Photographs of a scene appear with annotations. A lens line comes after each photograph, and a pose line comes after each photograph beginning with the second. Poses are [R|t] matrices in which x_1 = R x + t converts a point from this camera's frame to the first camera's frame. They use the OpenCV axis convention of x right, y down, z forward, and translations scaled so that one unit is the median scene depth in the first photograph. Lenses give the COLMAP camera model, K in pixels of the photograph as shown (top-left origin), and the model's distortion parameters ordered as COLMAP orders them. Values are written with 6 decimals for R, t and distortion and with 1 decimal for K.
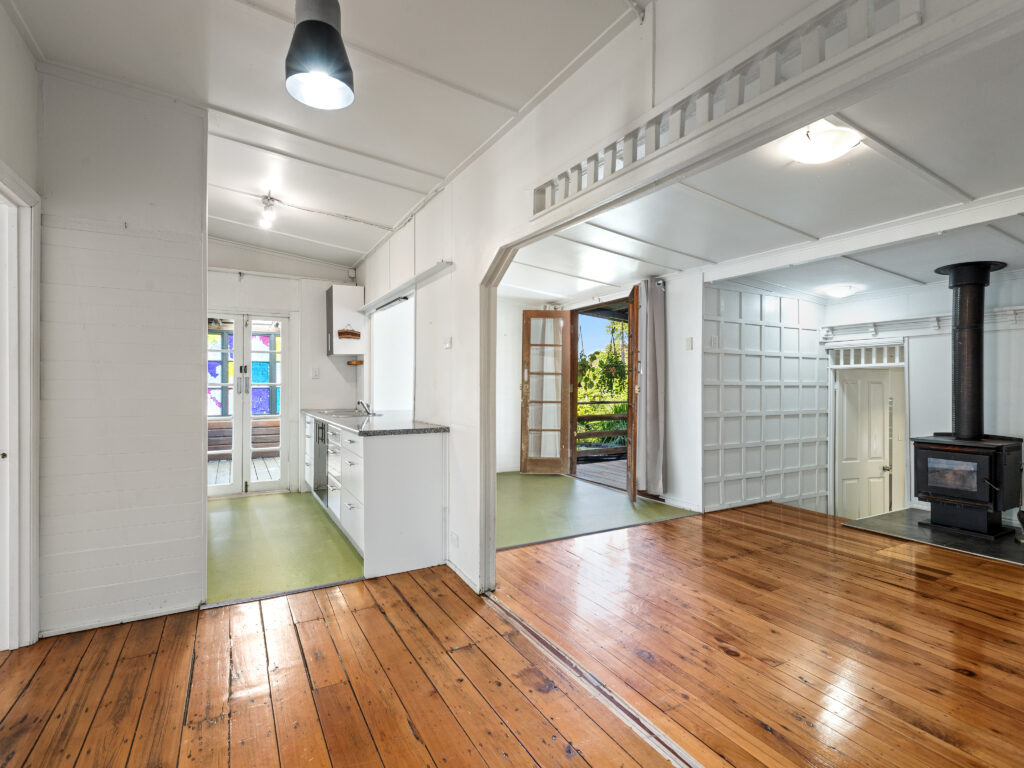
lens RADIAL K [[520.6, 0, 511.1], [0, 520.6, 384.3], [0, 0, 1]] dist [0.014778, -0.001372]
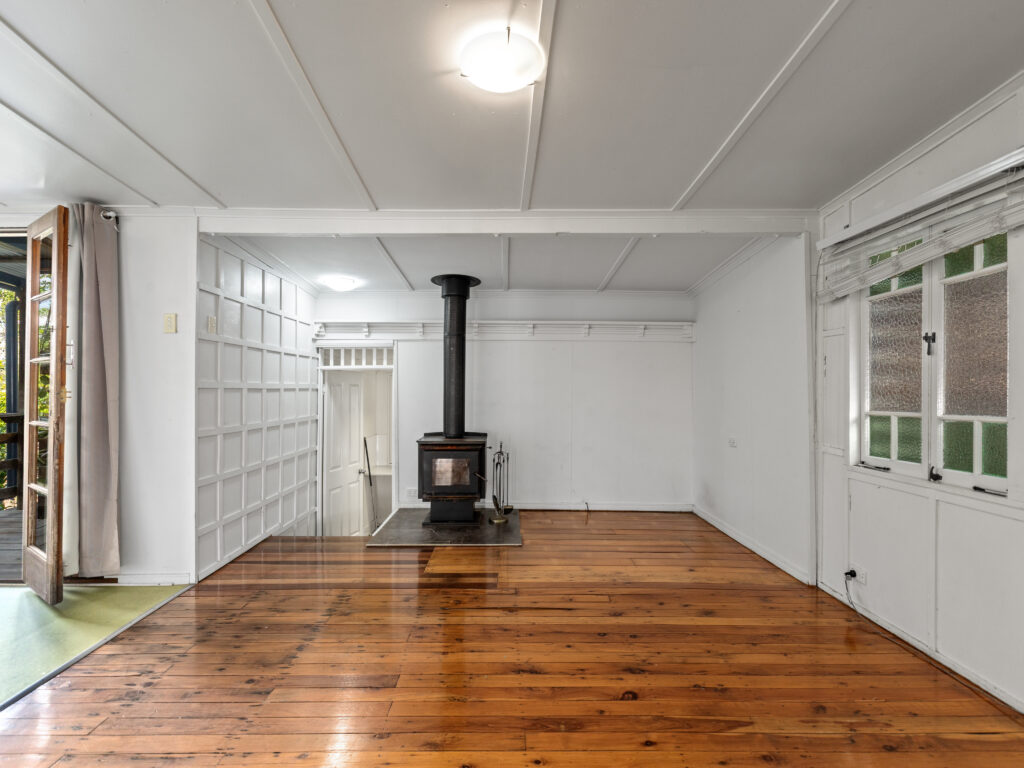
lens RADIAL K [[520.6, 0, 511.7], [0, 520.6, 385.6], [0, 0, 1]] dist [0.014778, -0.001372]
pose [[0.472540, 0.002907, 0.881304, -0.025518], [-0.001528, 0.999996, -0.002479, -0.000592], [-0.881308, -0.000175, 0.472543, 0.334197]]
